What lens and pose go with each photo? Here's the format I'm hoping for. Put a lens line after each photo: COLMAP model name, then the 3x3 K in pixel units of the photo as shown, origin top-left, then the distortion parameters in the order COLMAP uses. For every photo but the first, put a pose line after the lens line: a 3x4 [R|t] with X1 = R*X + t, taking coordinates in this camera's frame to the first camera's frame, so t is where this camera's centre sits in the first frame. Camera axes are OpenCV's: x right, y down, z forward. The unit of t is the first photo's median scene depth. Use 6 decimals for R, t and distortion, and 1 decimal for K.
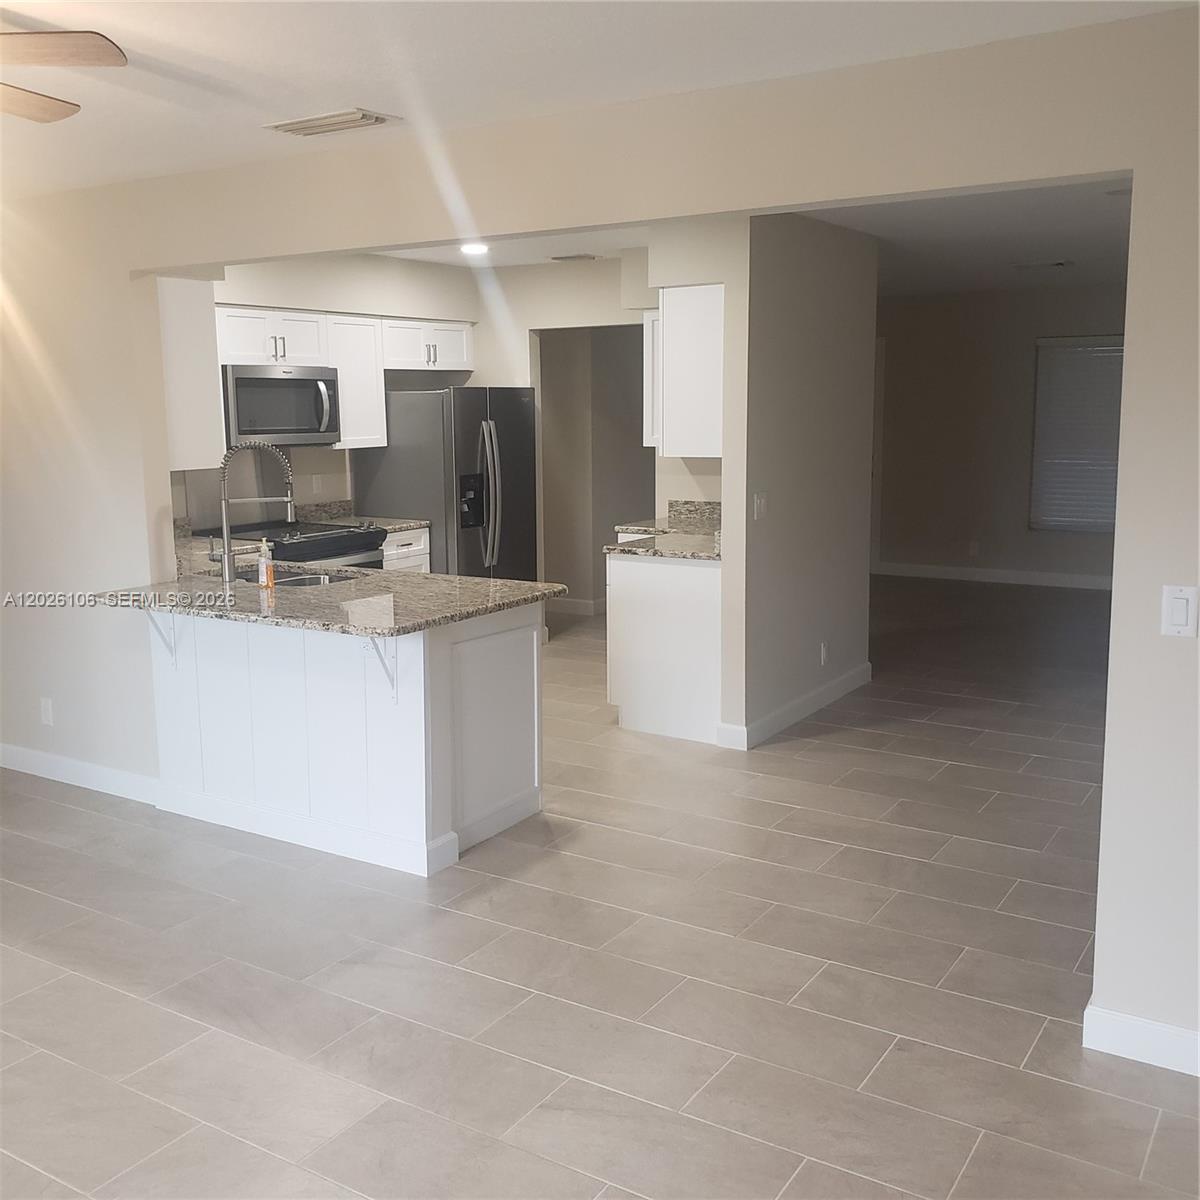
lens RADIAL K [[1225.4, 0, 588.4], [0, 1225.4, 601.4], [0, 0, 1]] dist [0.021247, 0.000000]
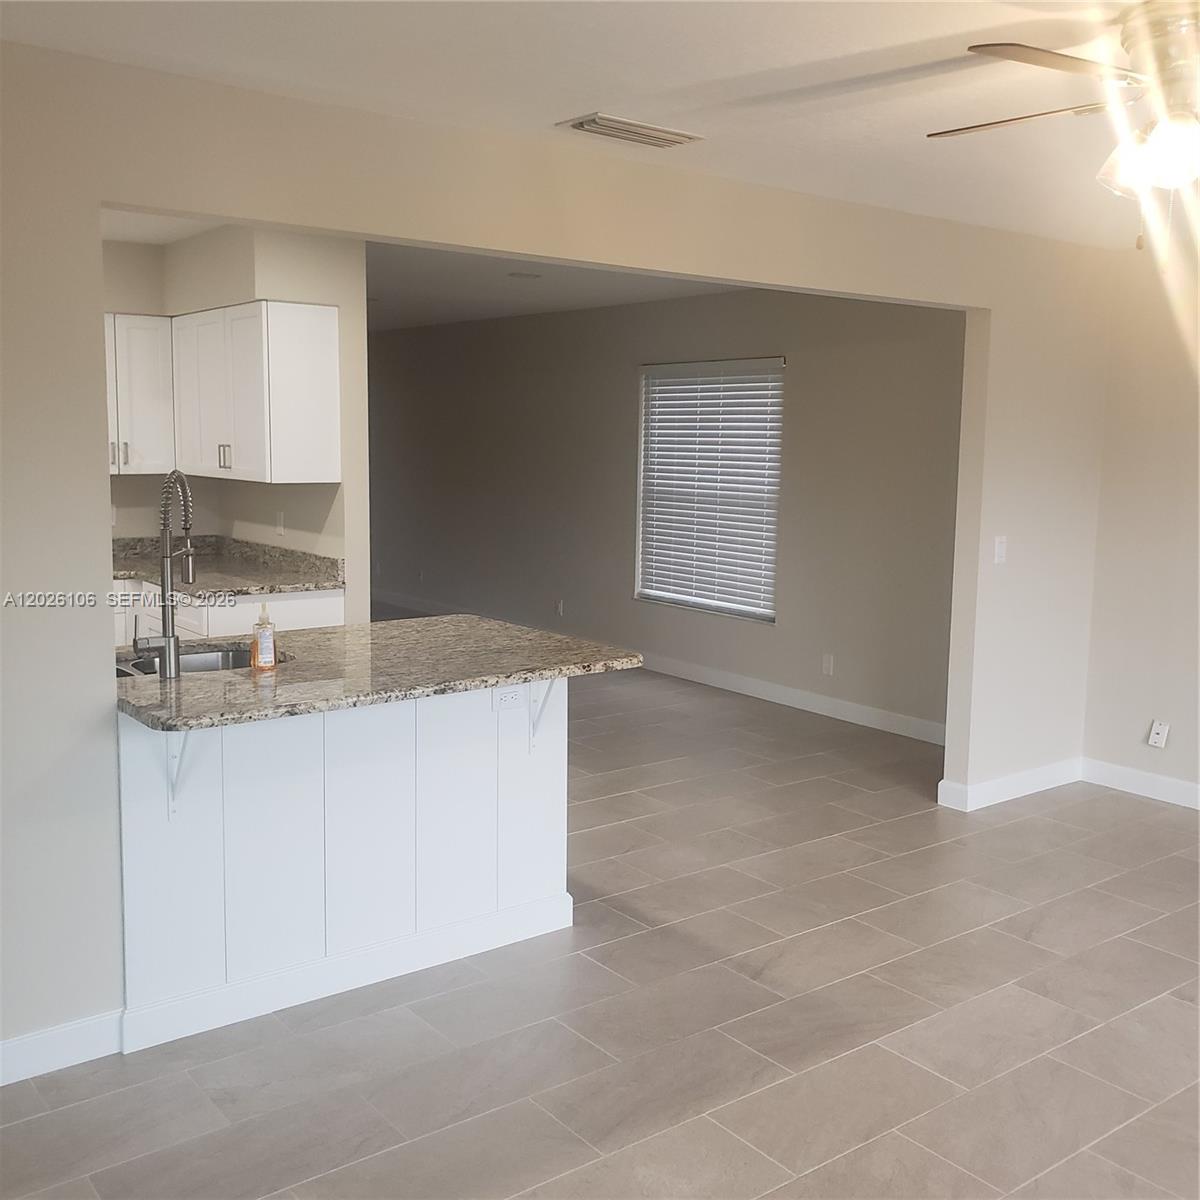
lens RADIAL K [[1225.4, 0, 604.3], [0, 1225.4, 583.2], [0, 0, 1]] dist [0.021247, 0.000000]
pose [[0.335006, -0.097790, 0.937128, -1.022258], [0.134456, 0.989382, 0.055177, -0.087485], [-0.932573, 0.107518, 0.344598, 0.649646]]
